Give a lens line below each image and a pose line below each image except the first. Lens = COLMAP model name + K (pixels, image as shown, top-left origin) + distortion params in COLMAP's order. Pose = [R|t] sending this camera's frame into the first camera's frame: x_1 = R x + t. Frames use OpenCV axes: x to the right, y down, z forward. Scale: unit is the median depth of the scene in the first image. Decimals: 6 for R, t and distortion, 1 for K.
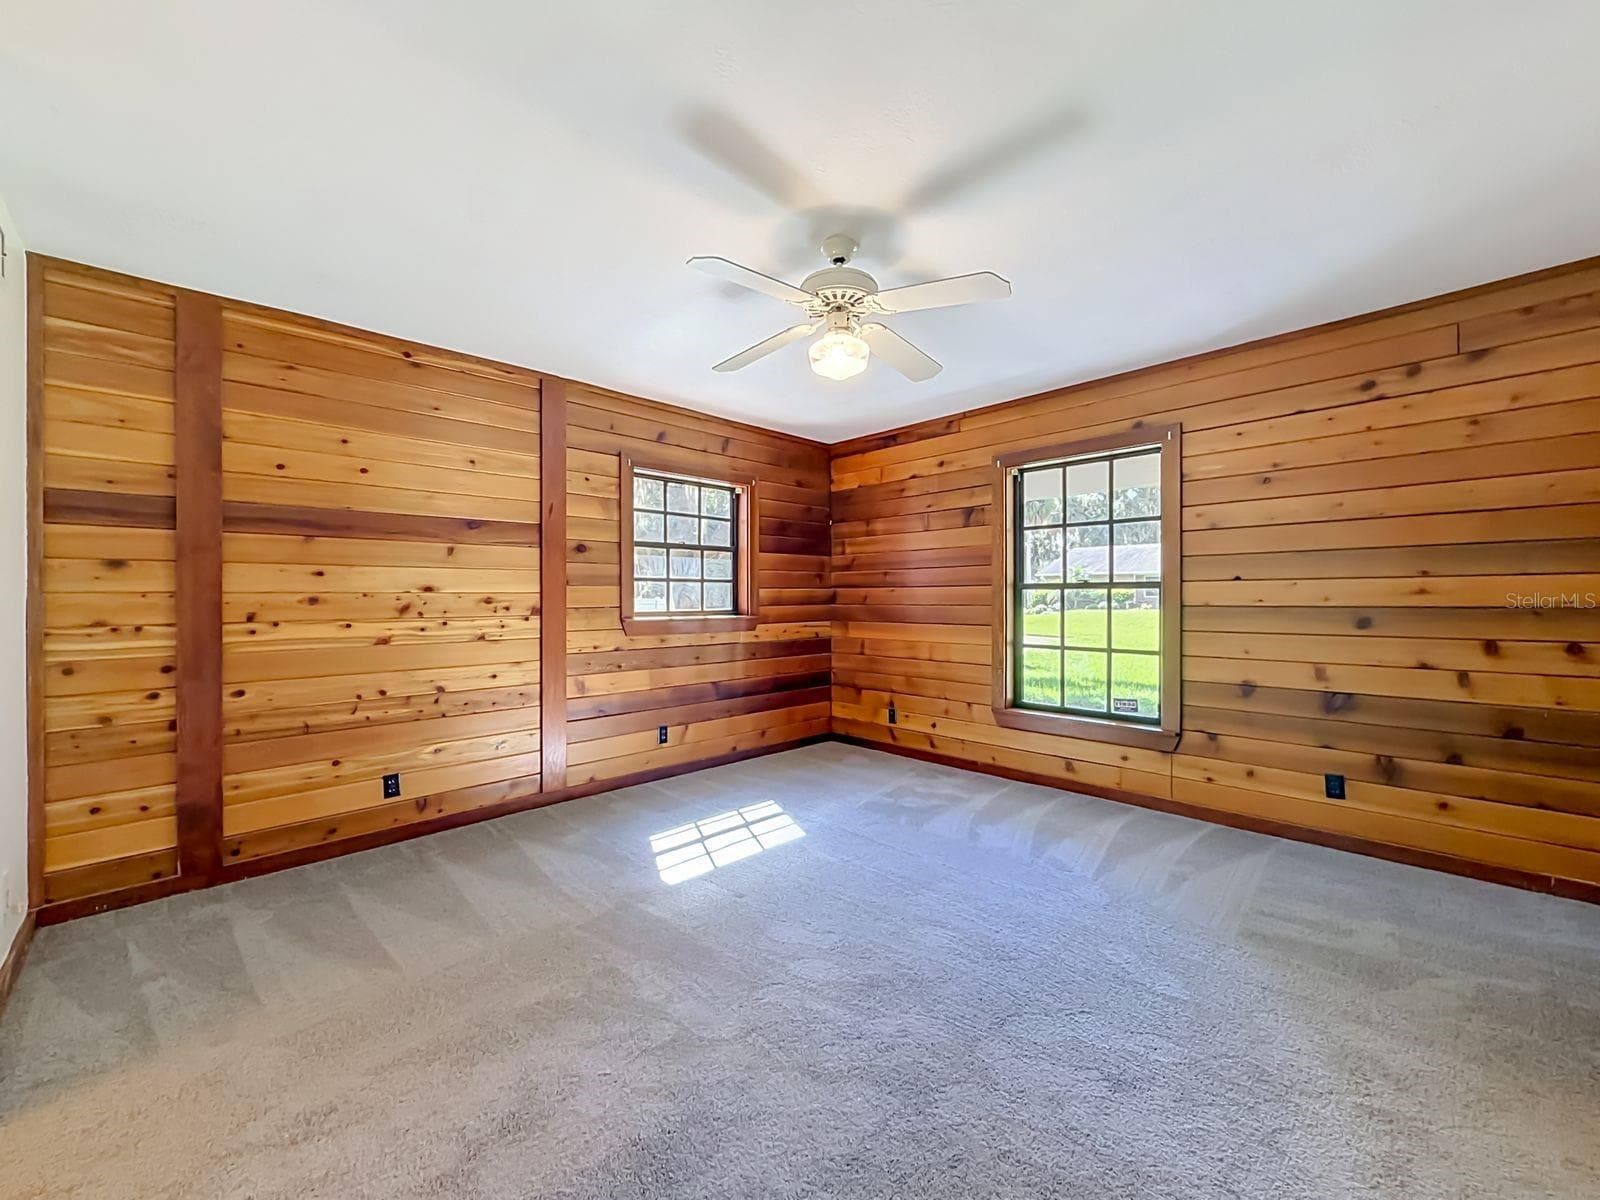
lens RADIAL K [[645.4, 0, 793.7], [0, 645.4, 596.3], [0, 0, 1]] dist [-0.001724, -0.000230]
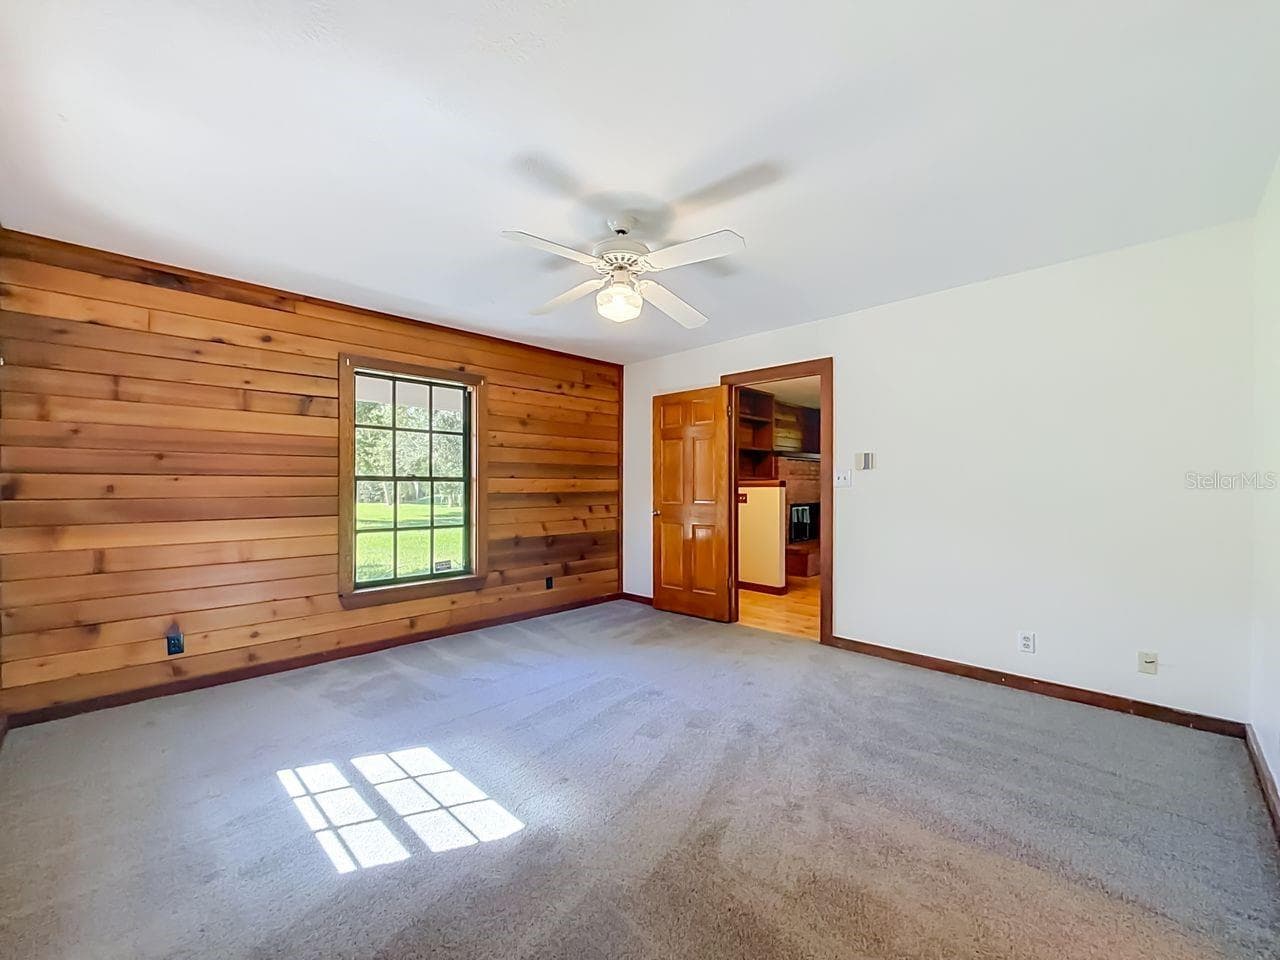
lens RADIAL K [[516.3, 0, 638.9], [0, 516.3, 492.4], [0, 0, 1]] dist [-0.001724, -0.000230]
pose [[-0.026964, -0.005892, 0.999619, -0.623287], [0.001320, 0.999982, 0.005930, 0.004683], [-0.999636, 0.001479, -0.026955, 0.627131]]
